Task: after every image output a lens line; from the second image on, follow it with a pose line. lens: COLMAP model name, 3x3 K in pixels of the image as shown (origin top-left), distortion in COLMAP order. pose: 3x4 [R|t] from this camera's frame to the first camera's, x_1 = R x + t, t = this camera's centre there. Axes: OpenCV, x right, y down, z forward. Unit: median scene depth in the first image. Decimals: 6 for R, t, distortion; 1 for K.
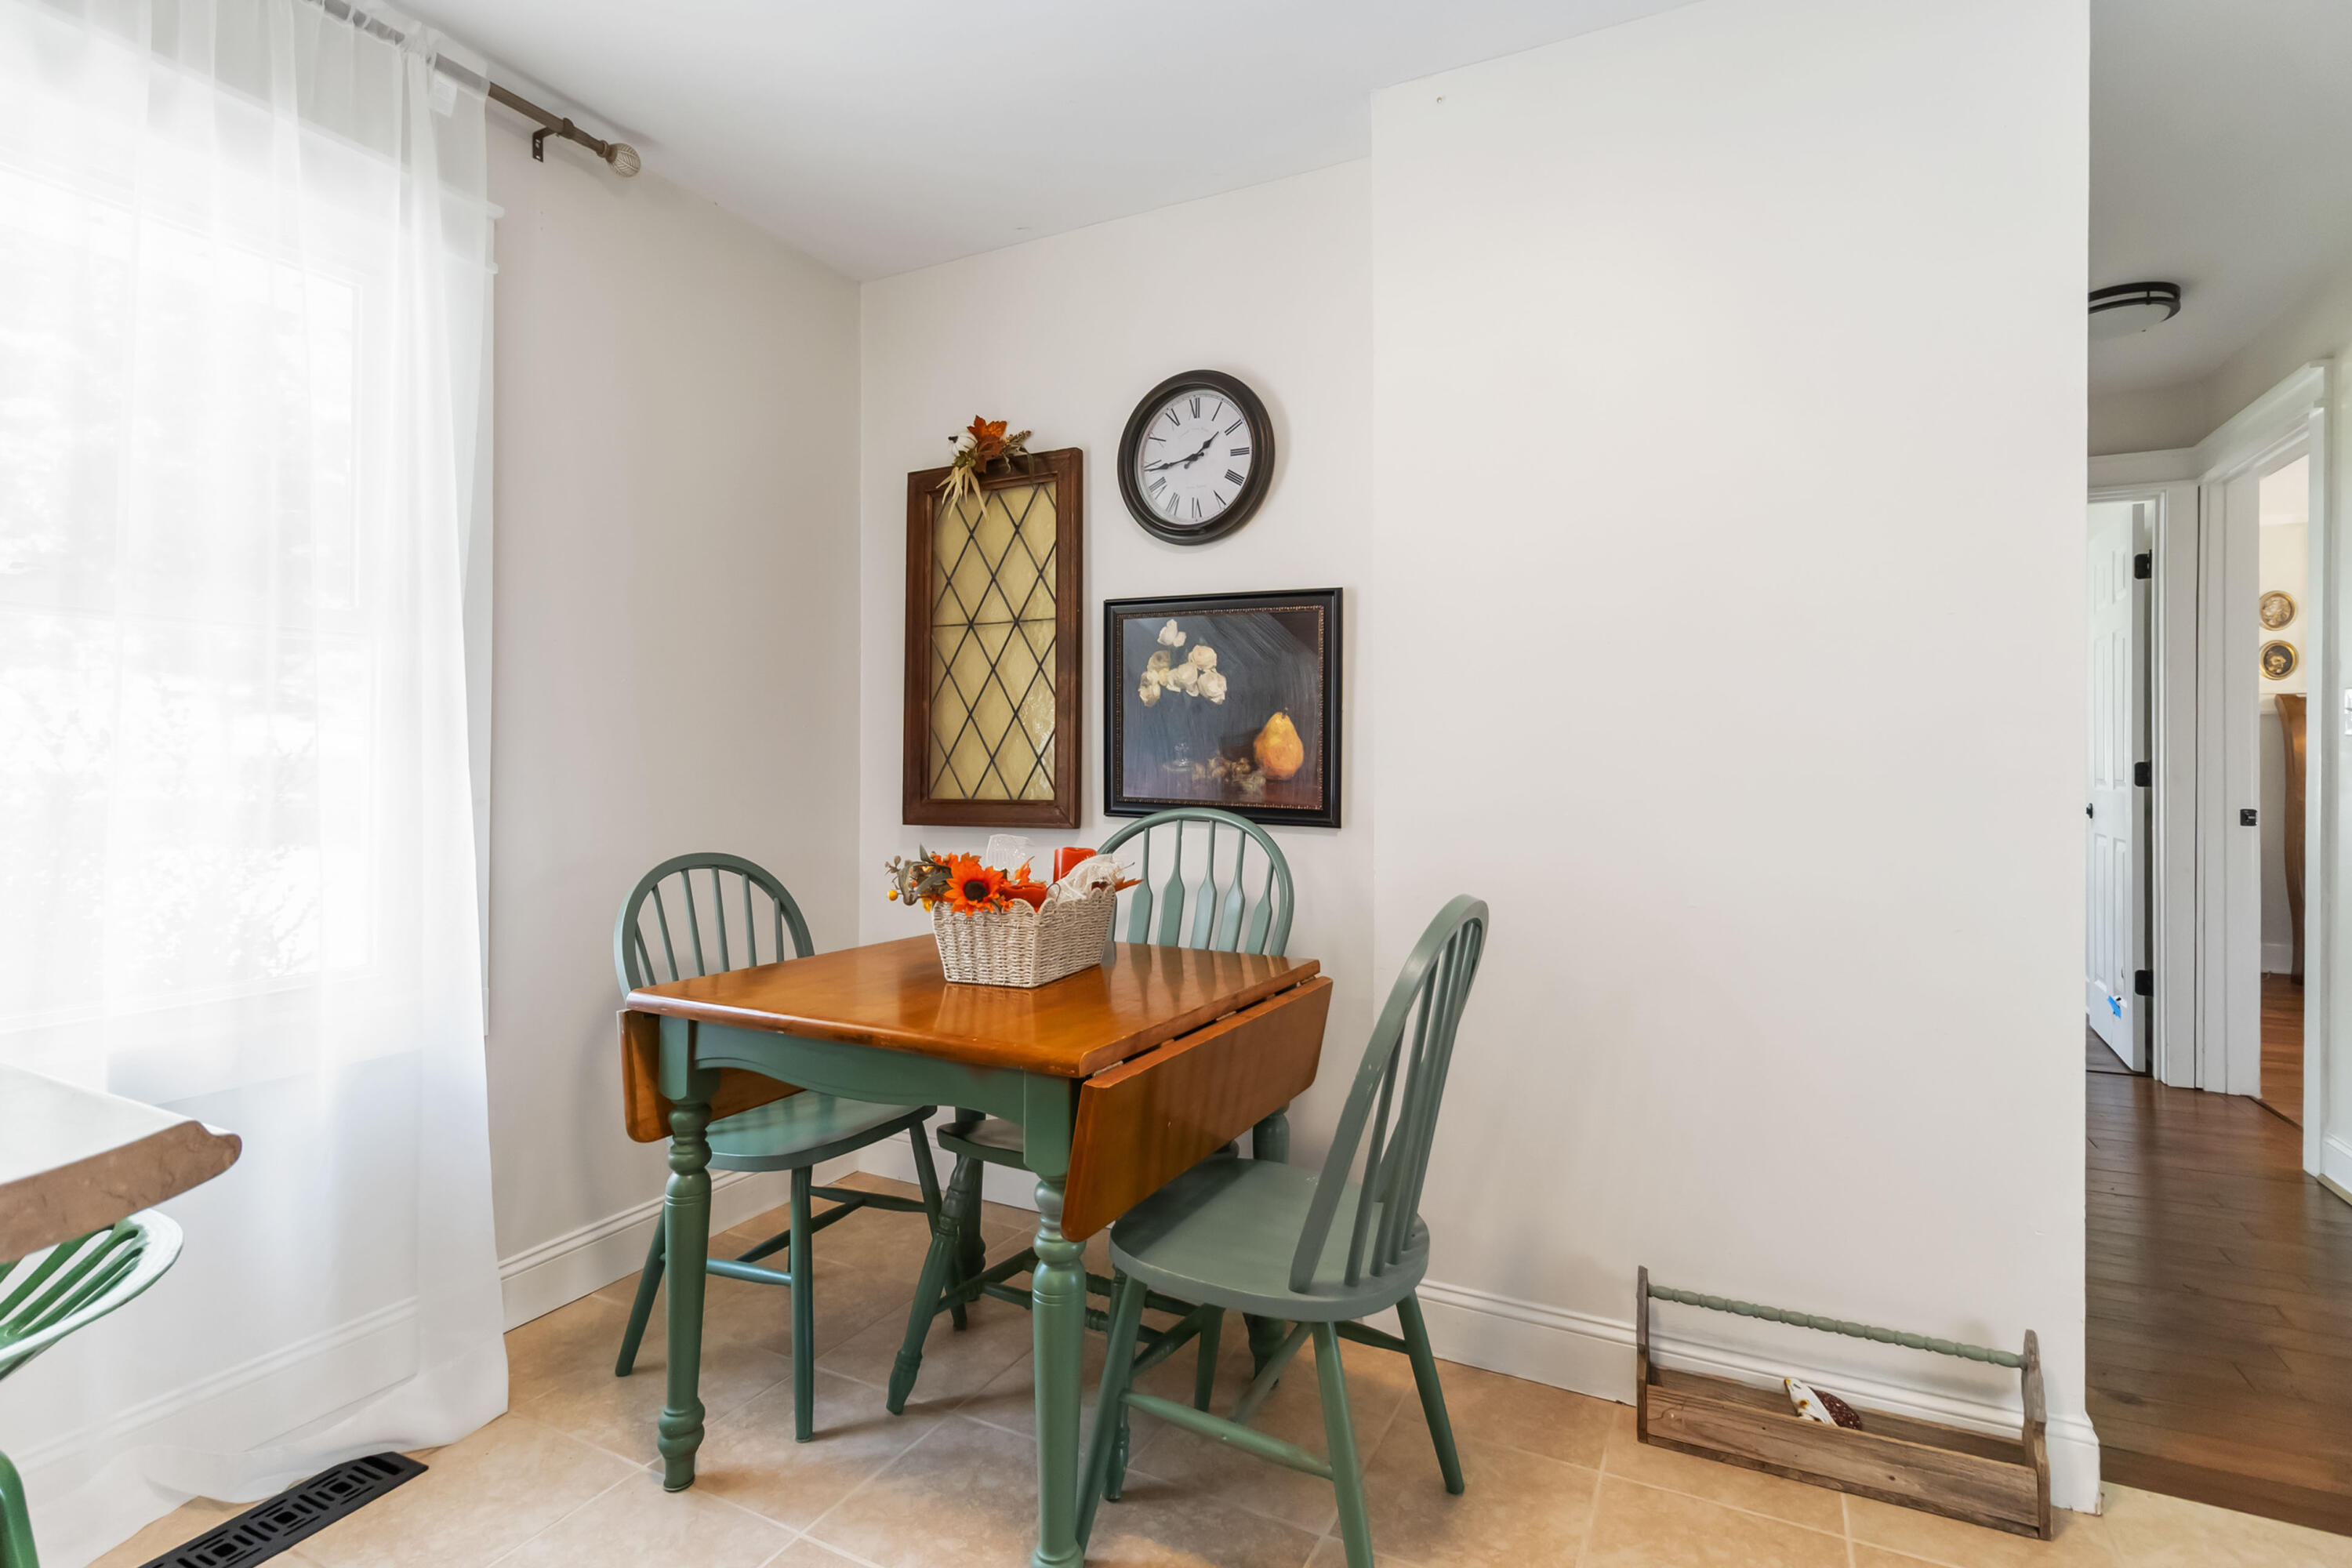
lens RADIAL K [[1105.6, 0, 1194.7], [0, 1105.6, 764.8], [0, 0, 1]] dist [0.007484, -0.002376]
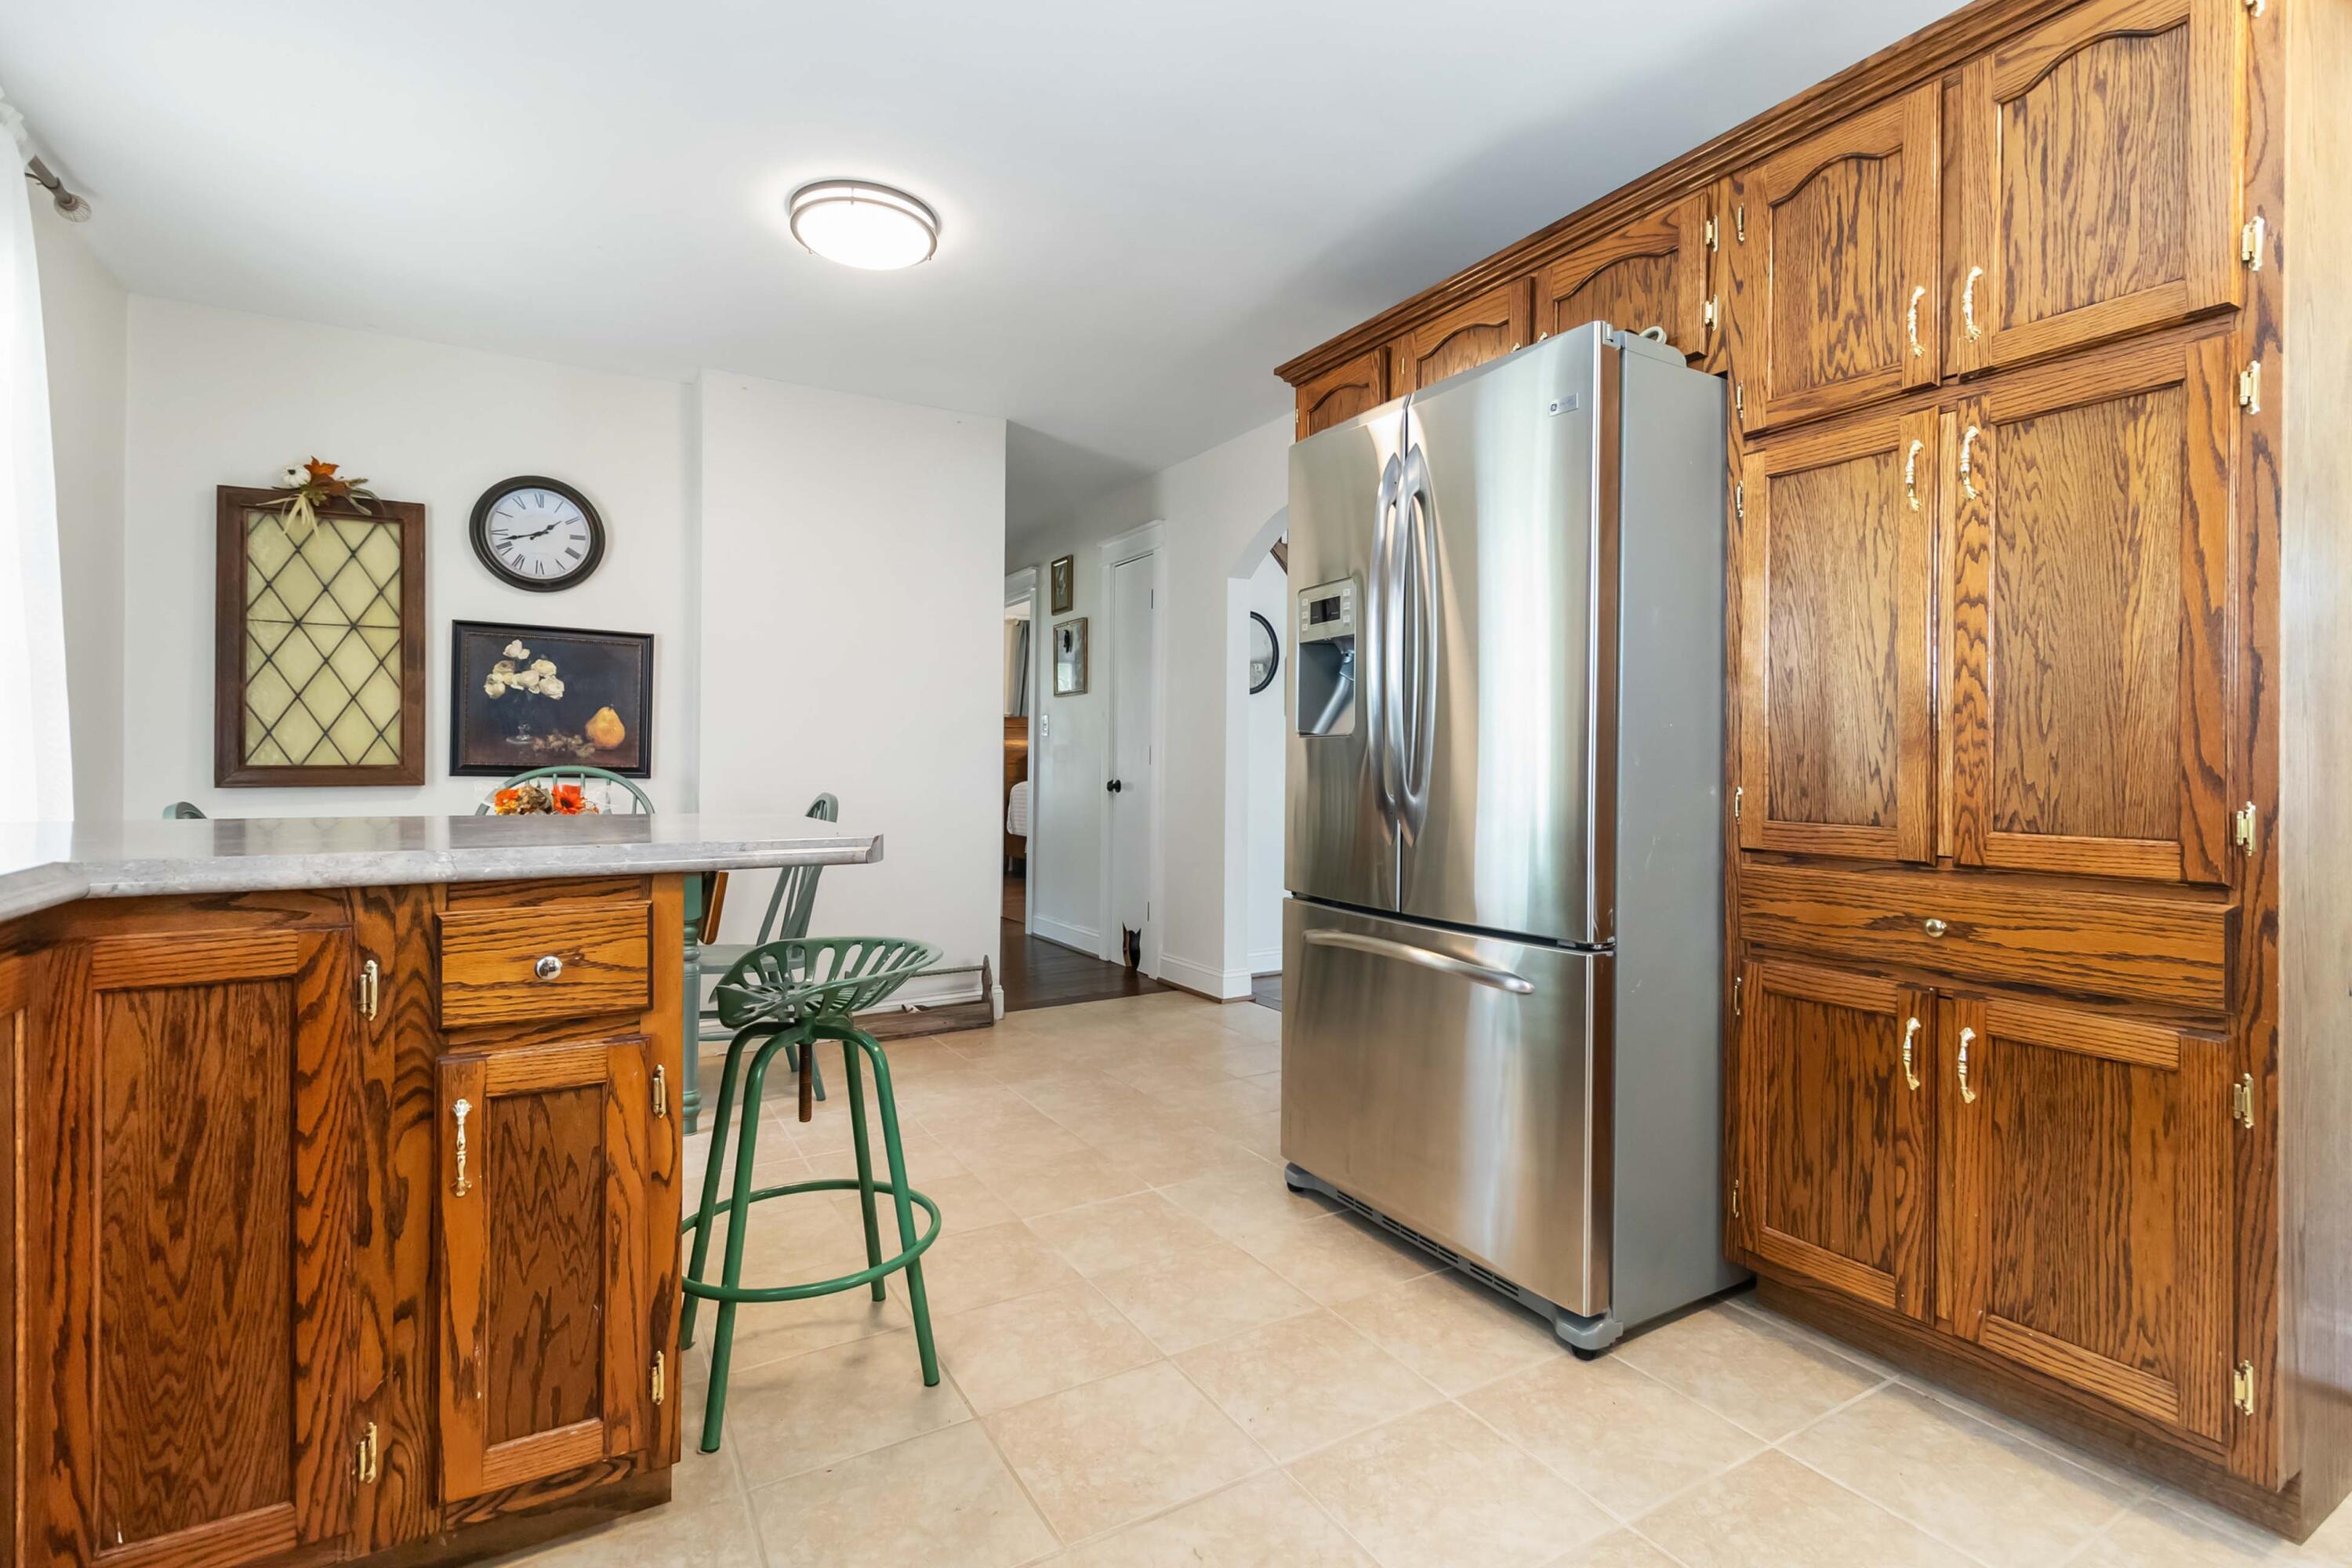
lens RADIAL K [[1105.6, 0, 1226.8], [0, 1105.6, 765.1], [0, 0, 1]] dist [0.007484, -0.002376]
pose [[0.521394, -0.002676, 0.853312, -0.784436], [0.002160, 0.999996, 0.001816, 0.033707], [-0.853314, 0.000897, 0.521397, -0.568942]]
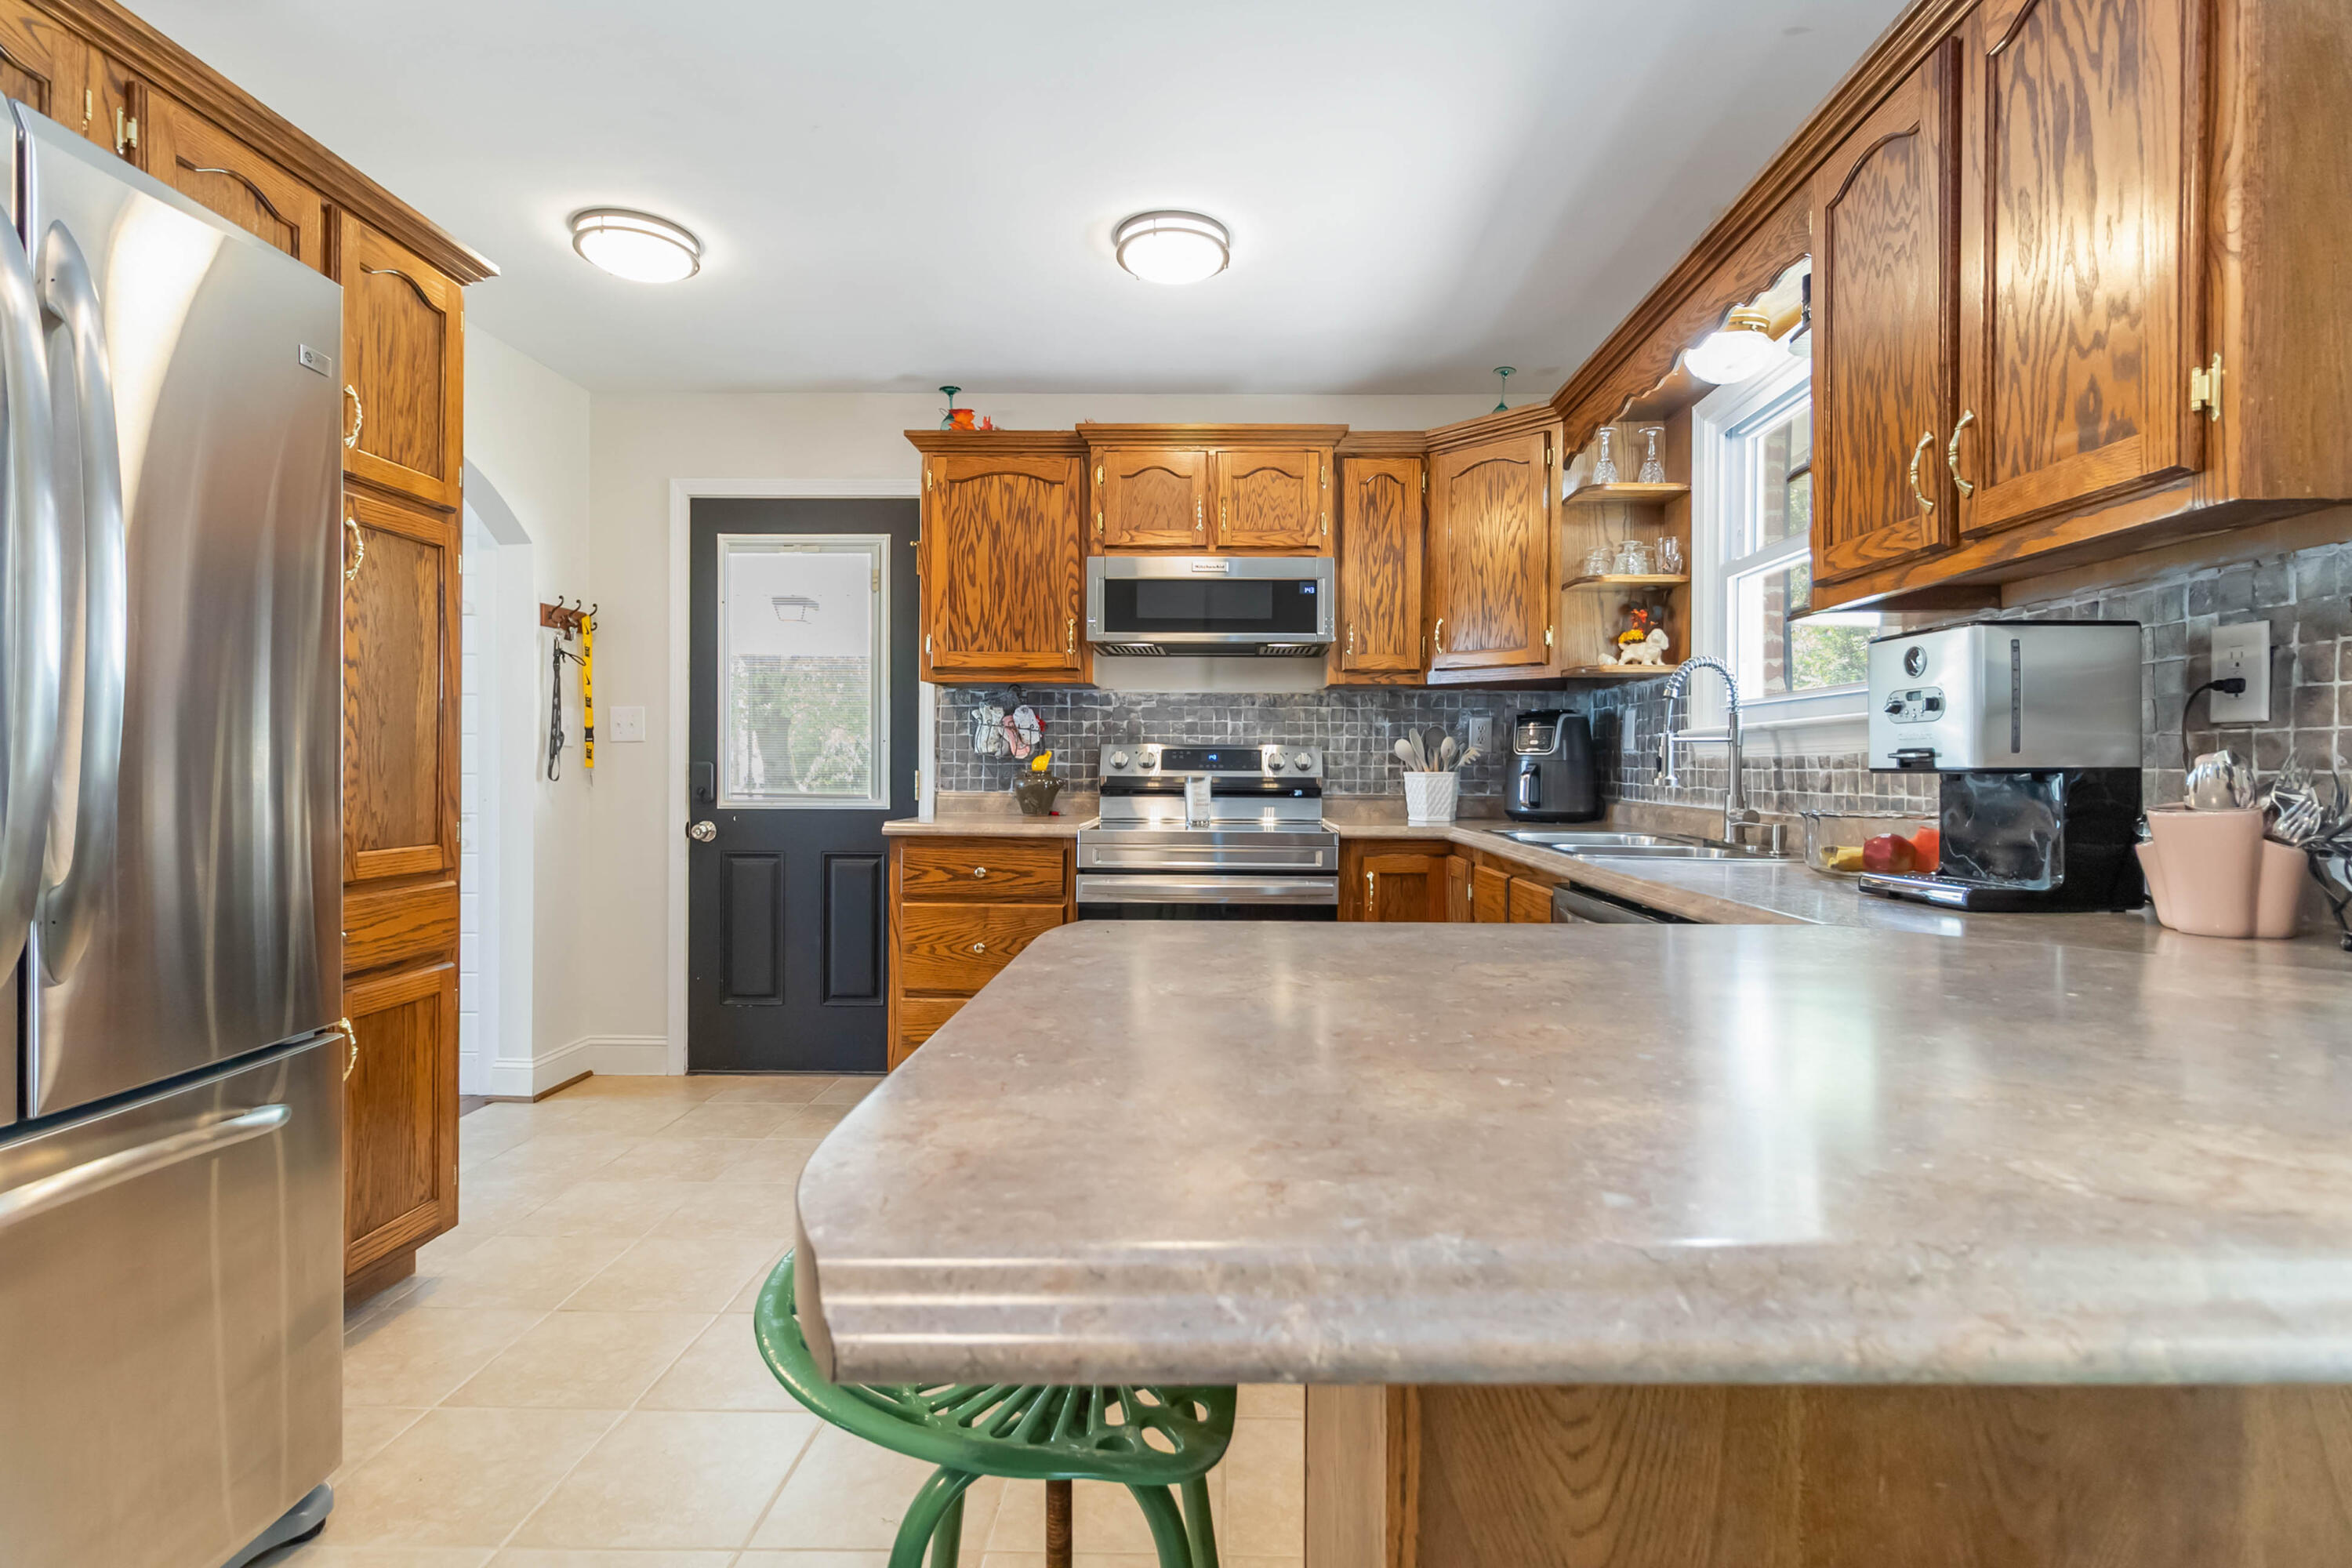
lens RADIAL K [[1105.6, 0, 1213.5], [0, 1105.6, 766.5], [0, 0, 1]] dist [0.007484, -0.002376]
pose [[-0.898309, -0.006842, -0.439312, -0.192393], [-0.009408, 0.999949, 0.003664, 0.003493], [0.439265, 0.007424, -0.898327, 0.392494]]
